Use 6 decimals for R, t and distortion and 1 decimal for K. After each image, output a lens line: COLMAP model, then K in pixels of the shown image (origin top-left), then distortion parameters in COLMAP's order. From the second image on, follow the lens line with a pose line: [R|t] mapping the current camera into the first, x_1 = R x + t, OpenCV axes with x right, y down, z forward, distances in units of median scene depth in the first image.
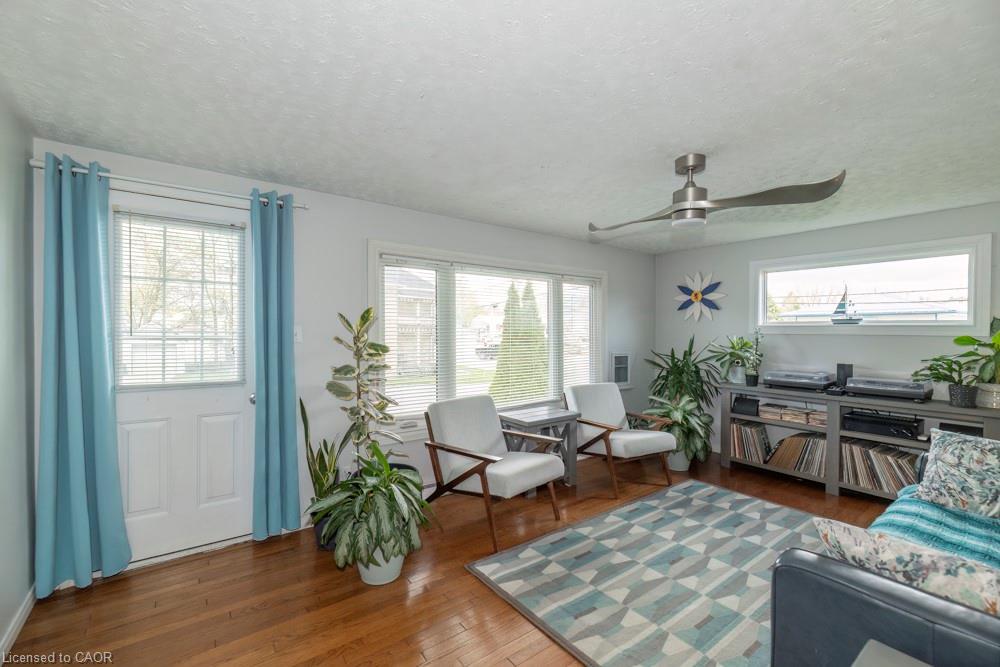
lens RADIAL K [[427.1, 0, 500.2], [0, 427.1, 344.2], [0, 0, 1]] dist [0.000221, 0.000260]
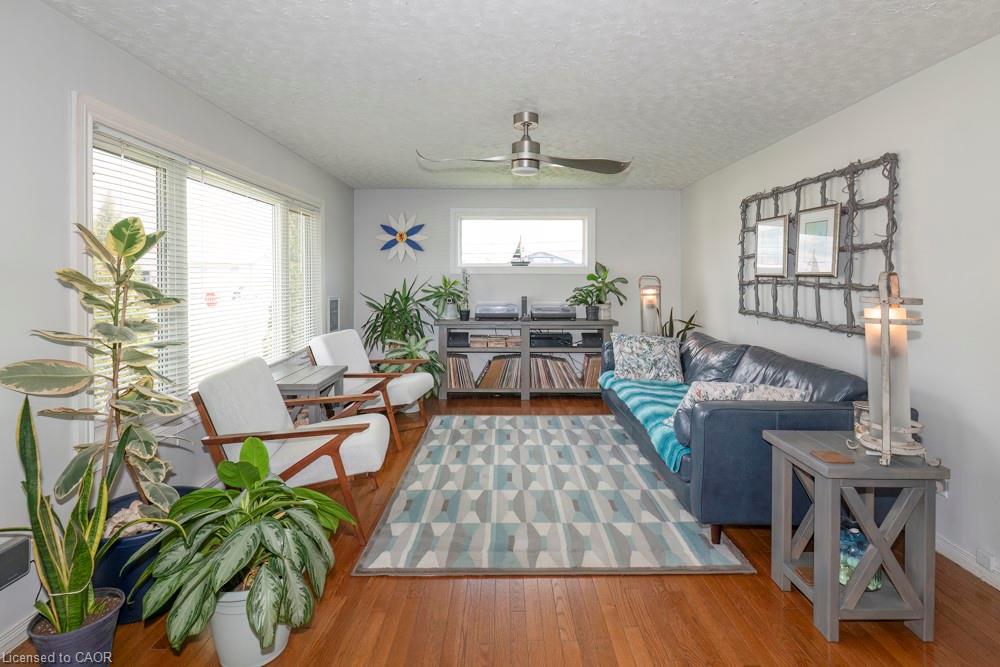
lens RADIAL K [[487.9, 0, 501.2], [0, 487.9, 285.8], [0, 0, 1]] dist [-0.002318, -0.000177]
pose [[0.605487, -0.017469, 0.795663, -0.423369], [0.029542, 0.999563, -0.000536, 0.013135], [-0.795306, 0.023830, 0.605739, 0.181061]]
